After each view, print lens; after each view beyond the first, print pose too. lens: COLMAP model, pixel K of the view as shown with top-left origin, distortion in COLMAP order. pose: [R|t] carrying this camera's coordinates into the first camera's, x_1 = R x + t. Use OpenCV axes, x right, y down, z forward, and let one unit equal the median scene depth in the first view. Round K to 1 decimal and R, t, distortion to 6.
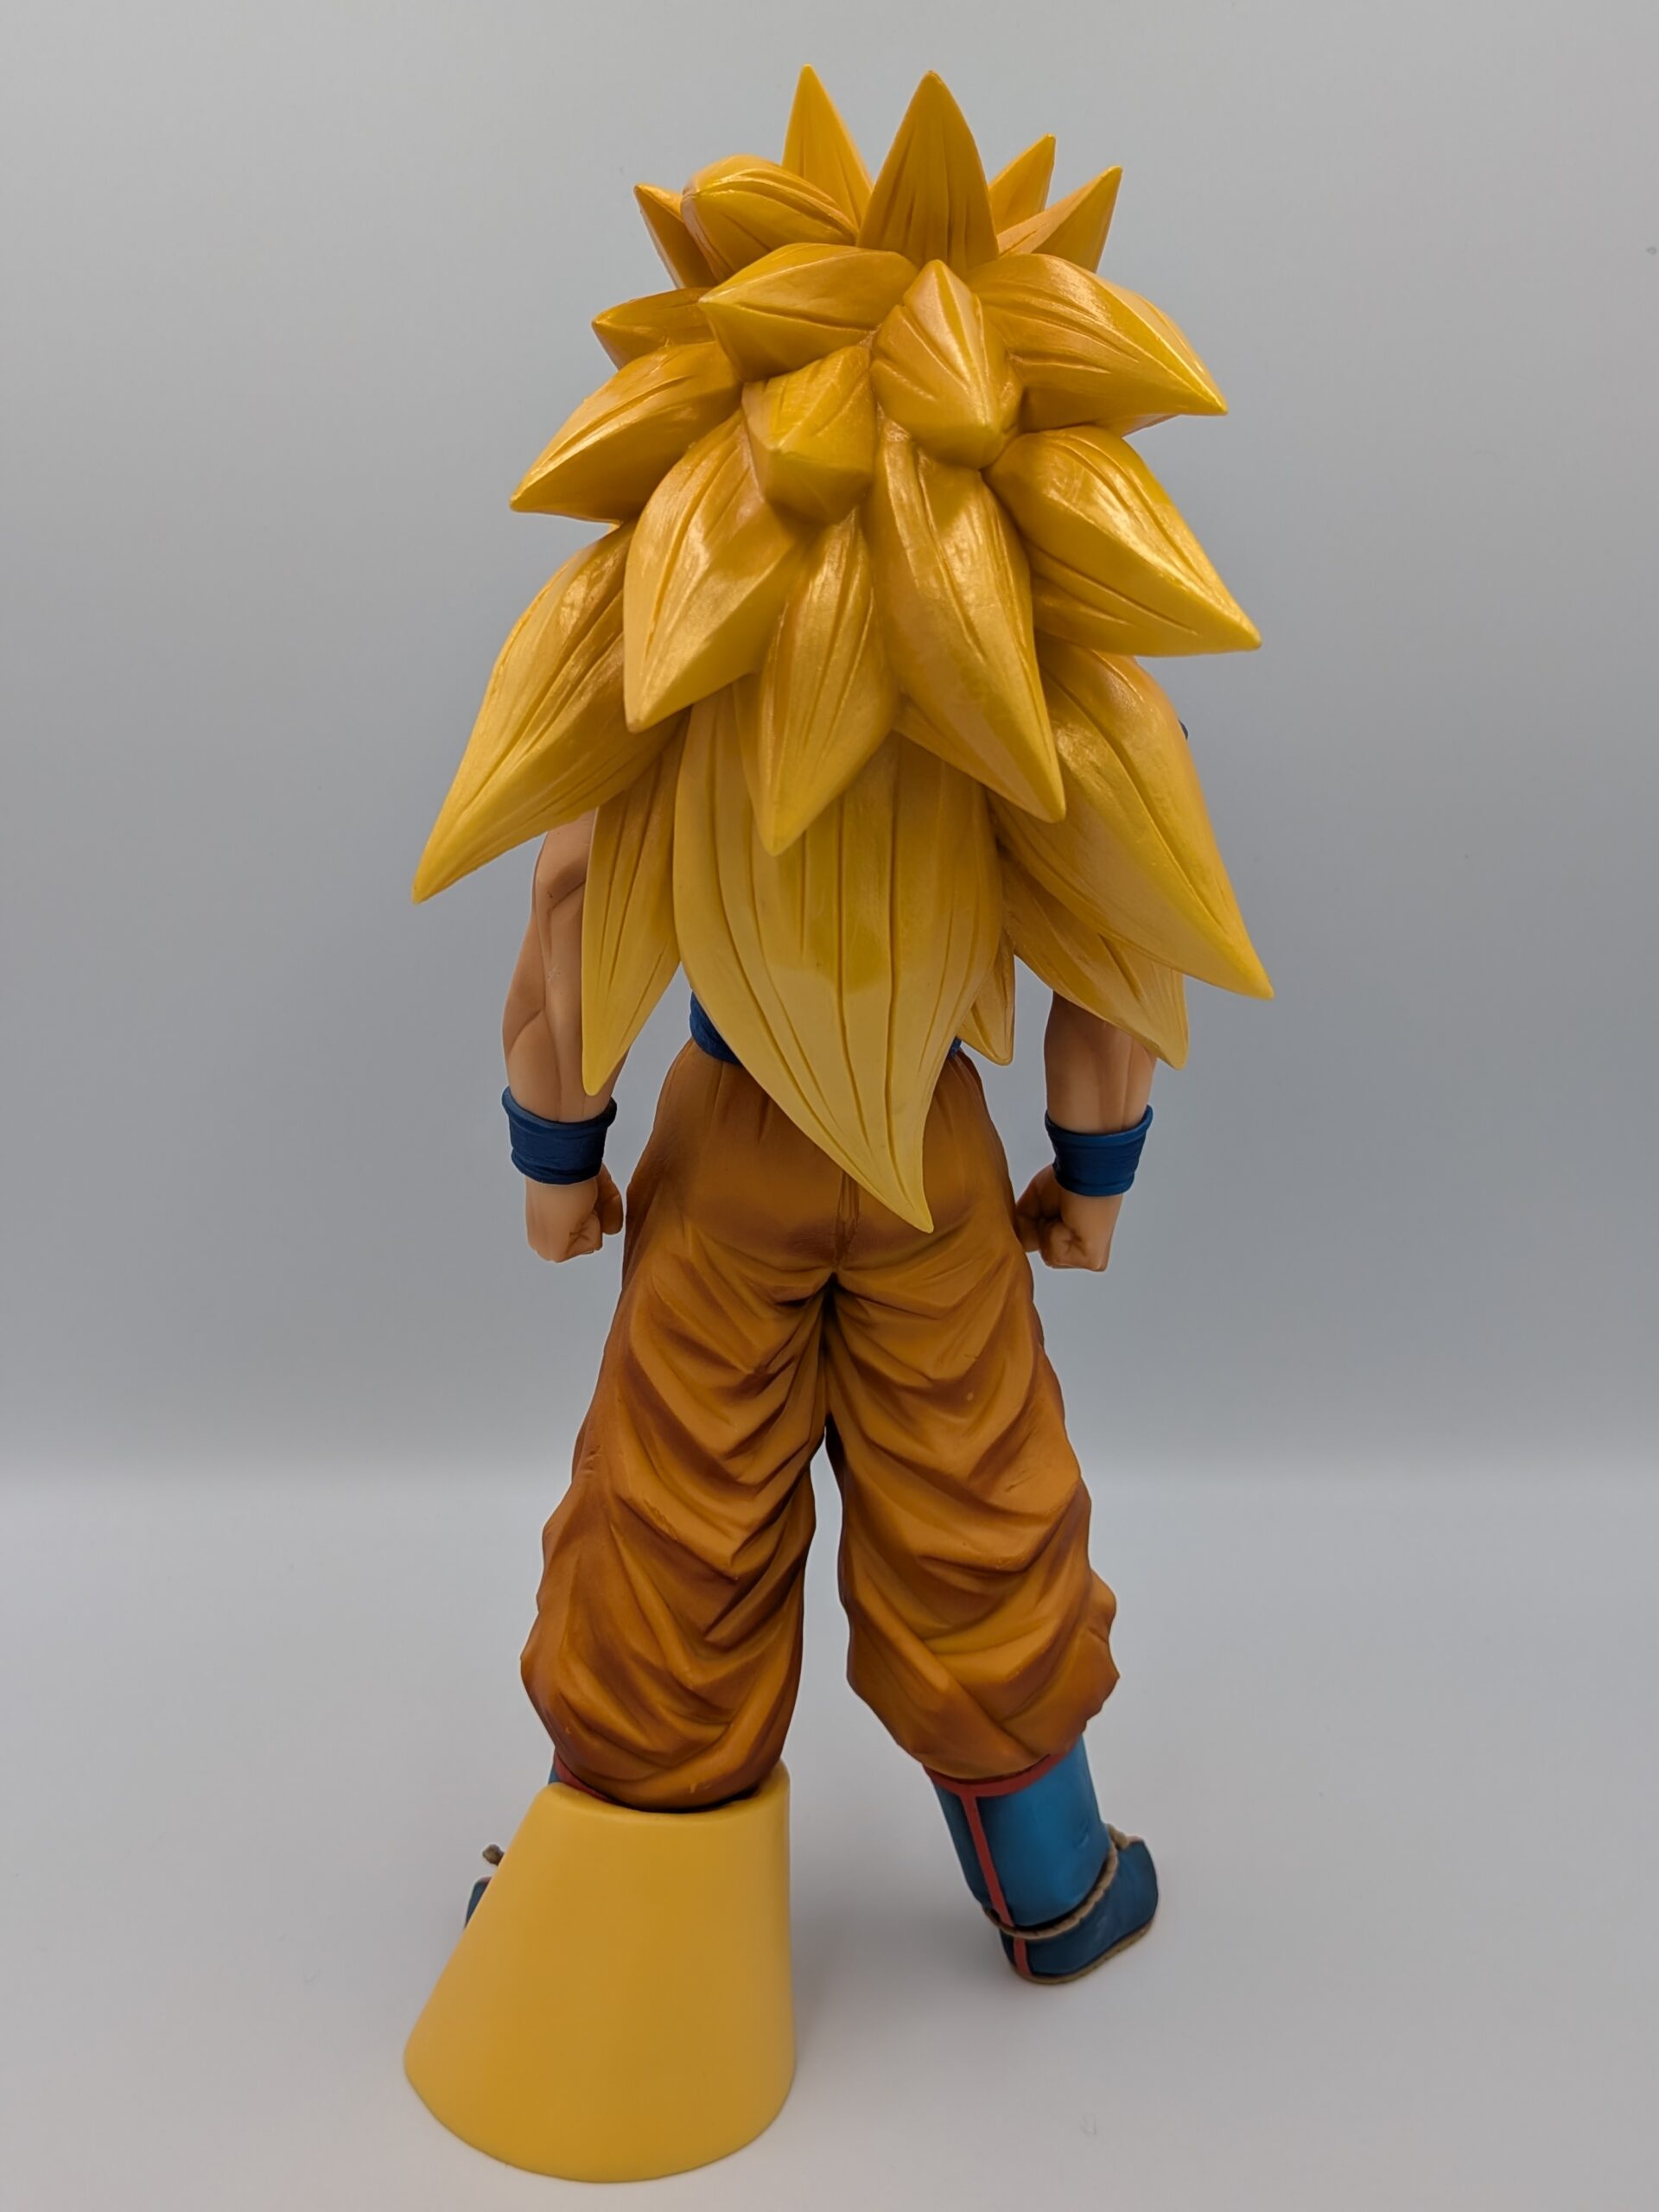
lens RADIAL K [[2122.8, 0, 734.0], [0, 2122.8, 1102.2], [0, 0, 1]] dist [0.130798, -0.334538]
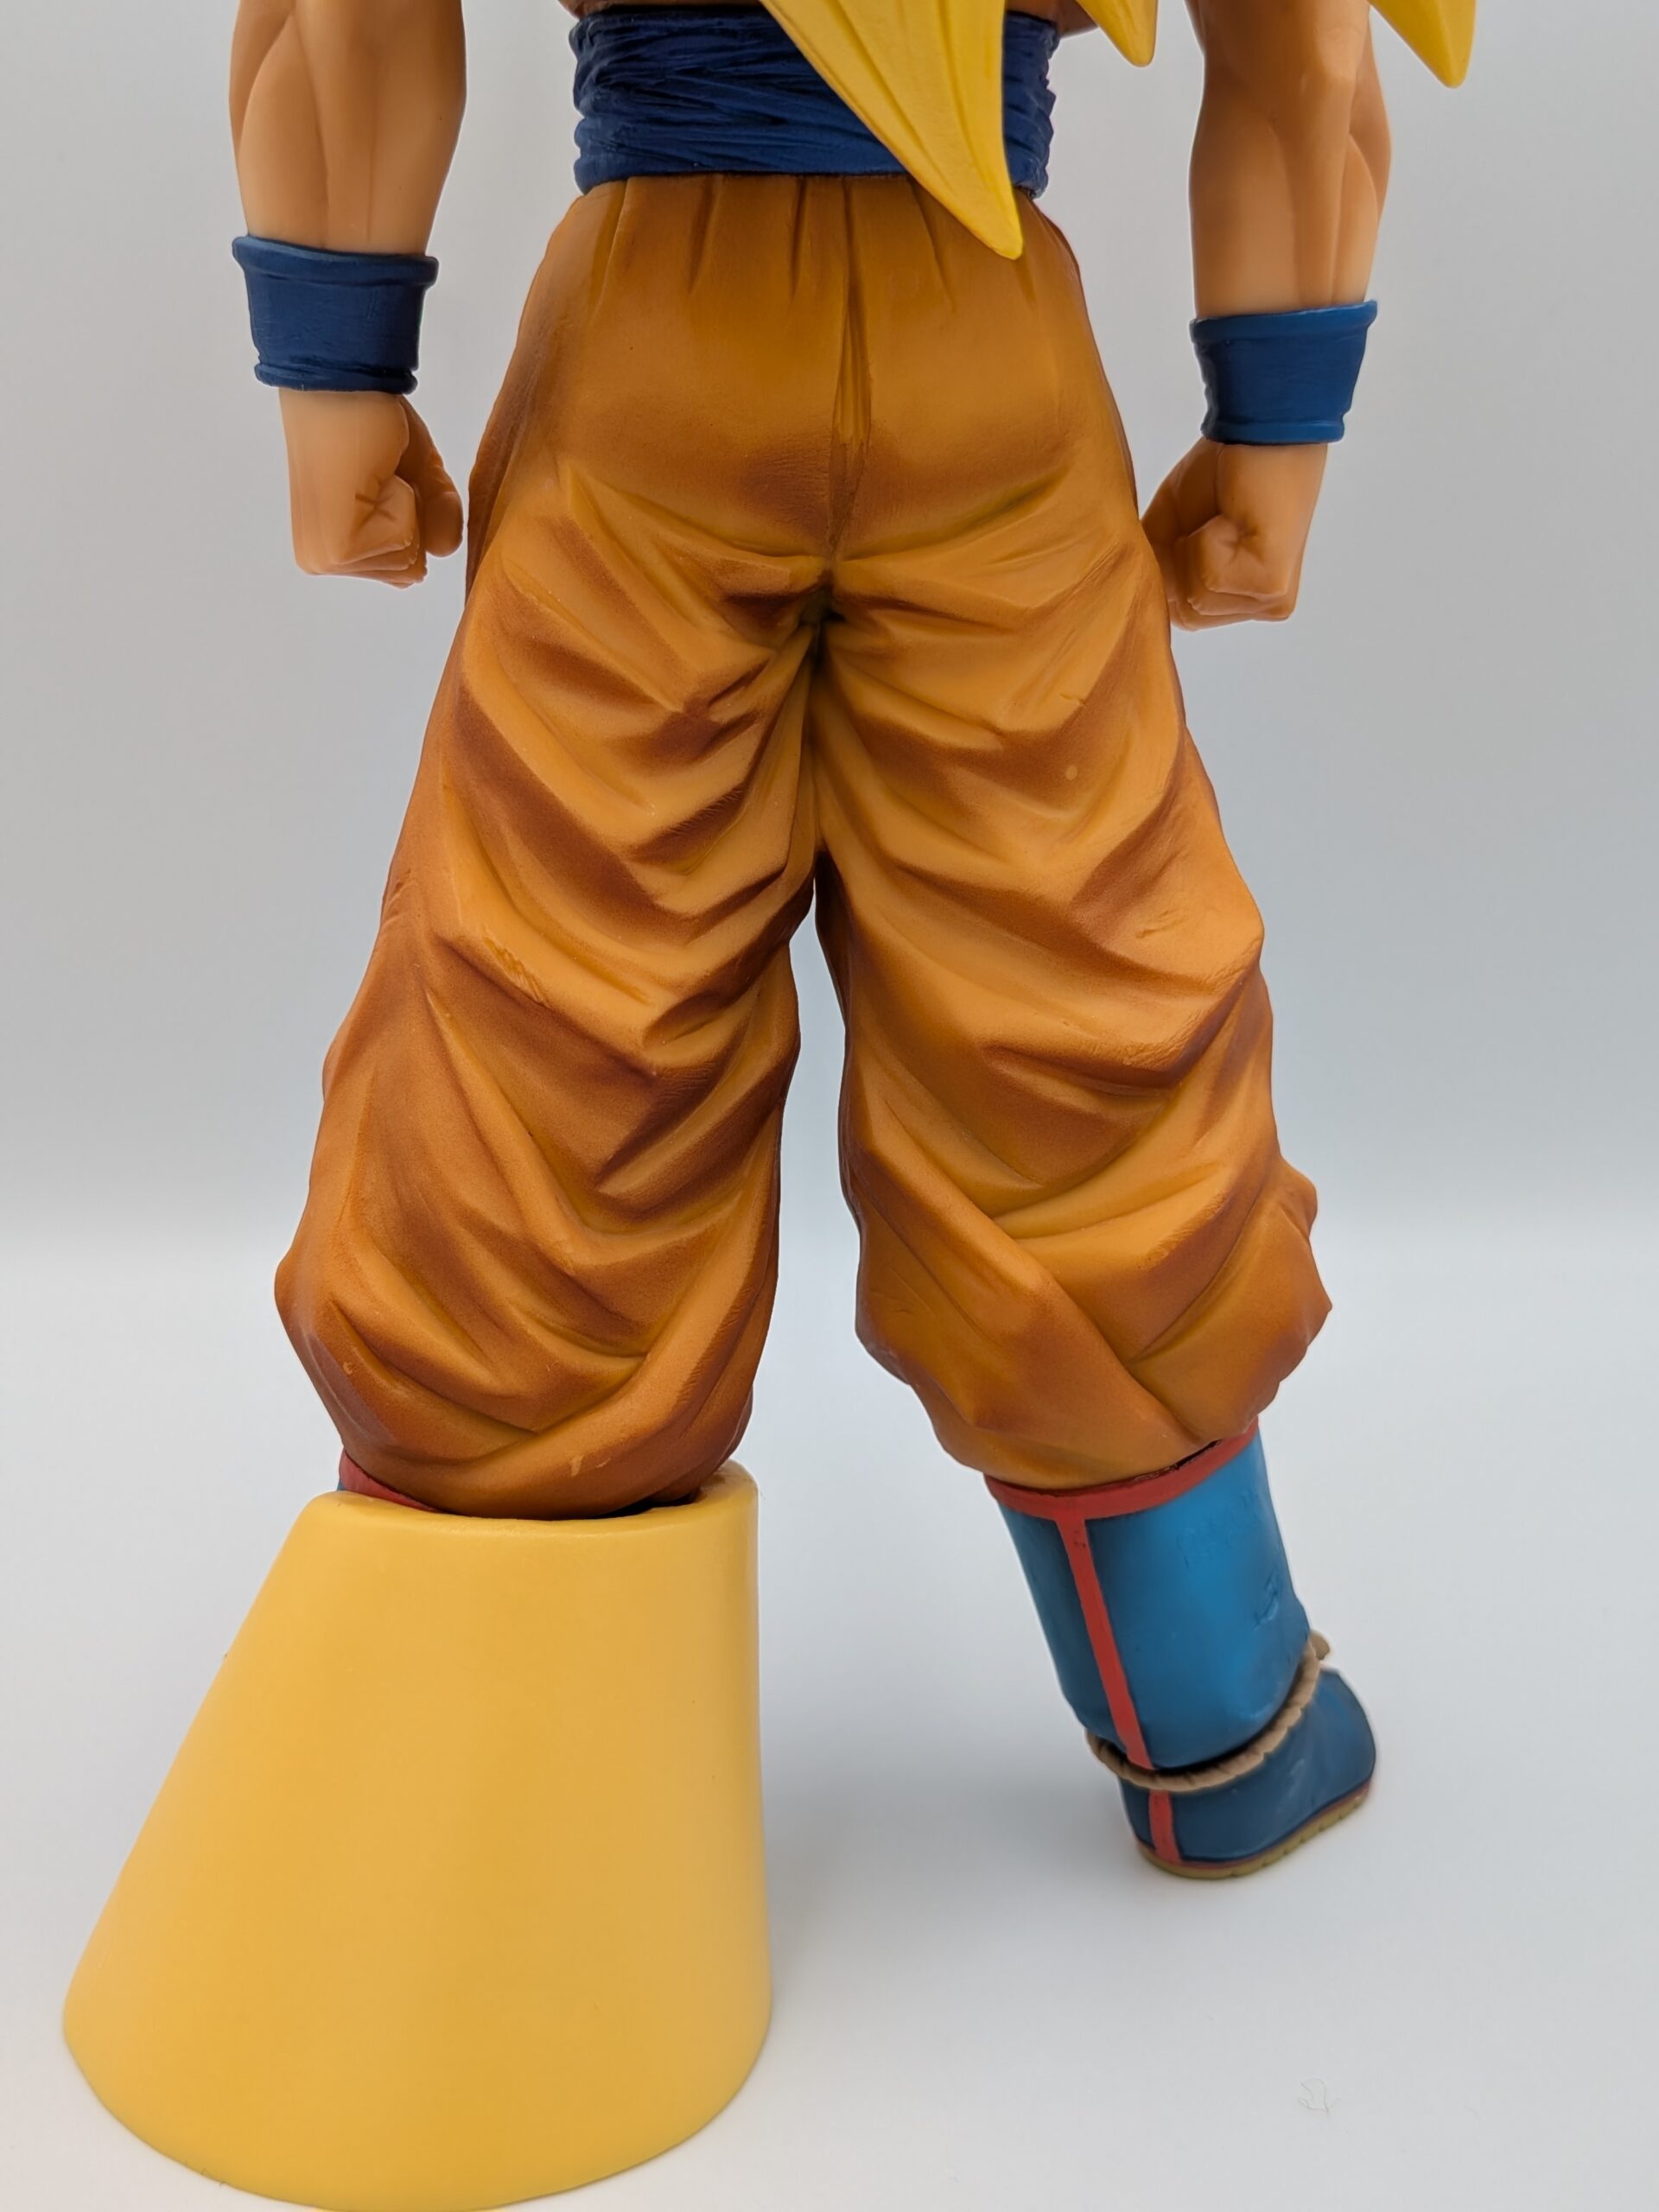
lens RADIAL K [[2093.5, 0, 764.6], [0, 2093.5, 1113.3], [0, 0, 1]] dist [0.119614, -0.312241]
pose [[0.999810, -0.006939, 0.018194, 0.019317], [0.008296, 0.997103, -0.075606, 0.268223], [-0.017617, 0.075742, 0.996972, 0.454925]]
